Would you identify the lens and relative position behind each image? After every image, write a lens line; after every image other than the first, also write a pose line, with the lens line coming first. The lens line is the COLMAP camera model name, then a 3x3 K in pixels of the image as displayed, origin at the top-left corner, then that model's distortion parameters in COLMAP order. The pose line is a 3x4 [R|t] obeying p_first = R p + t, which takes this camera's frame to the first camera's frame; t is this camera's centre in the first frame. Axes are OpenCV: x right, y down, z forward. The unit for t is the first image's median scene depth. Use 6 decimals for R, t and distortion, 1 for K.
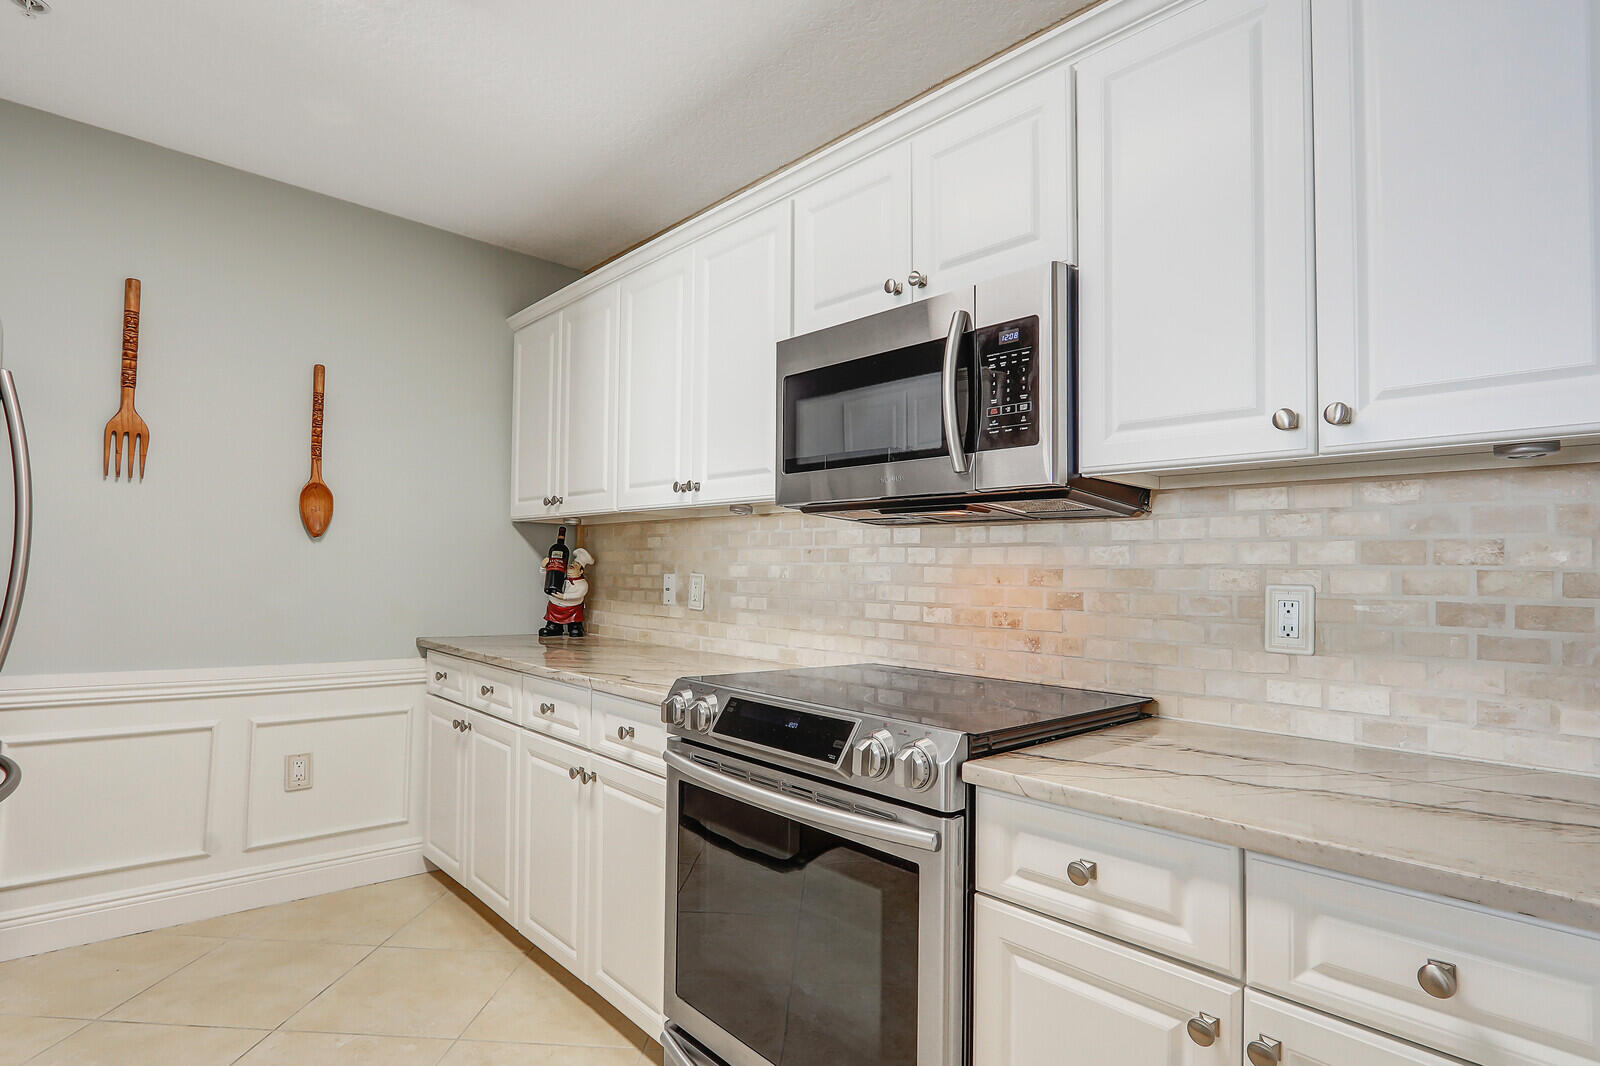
lens RADIAL K [[827.6, 0, 831.5], [0, 827.6, 570.0], [0, 0, 1]] dist [-0.013725, 0.002271]
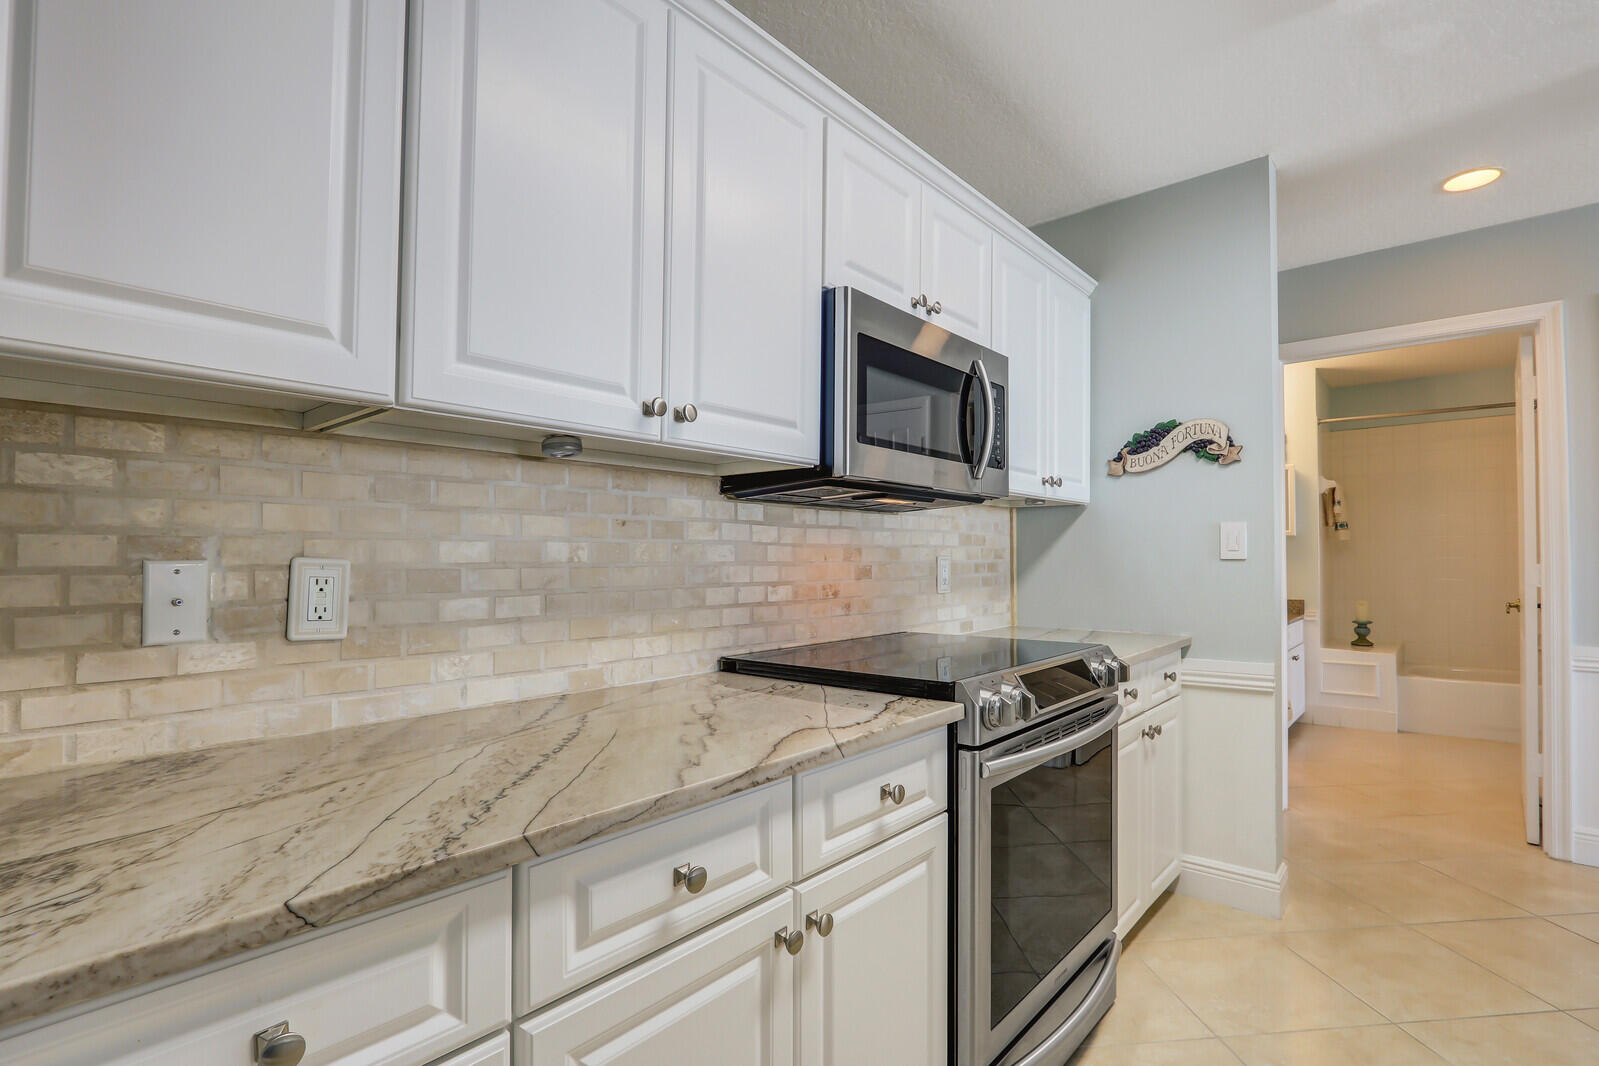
lens RADIAL K [[804.9, 0, 801.1], [0, 804.9, 550.1], [0, 0, 1]] dist [-0.004670, 0.001793]
pose [[-0.120656, -0.007060, 0.992669, -0.810948], [-0.002155, 0.999974, 0.006851, -0.004926], [-0.992692, -0.001312, -0.120668, 1.040444]]
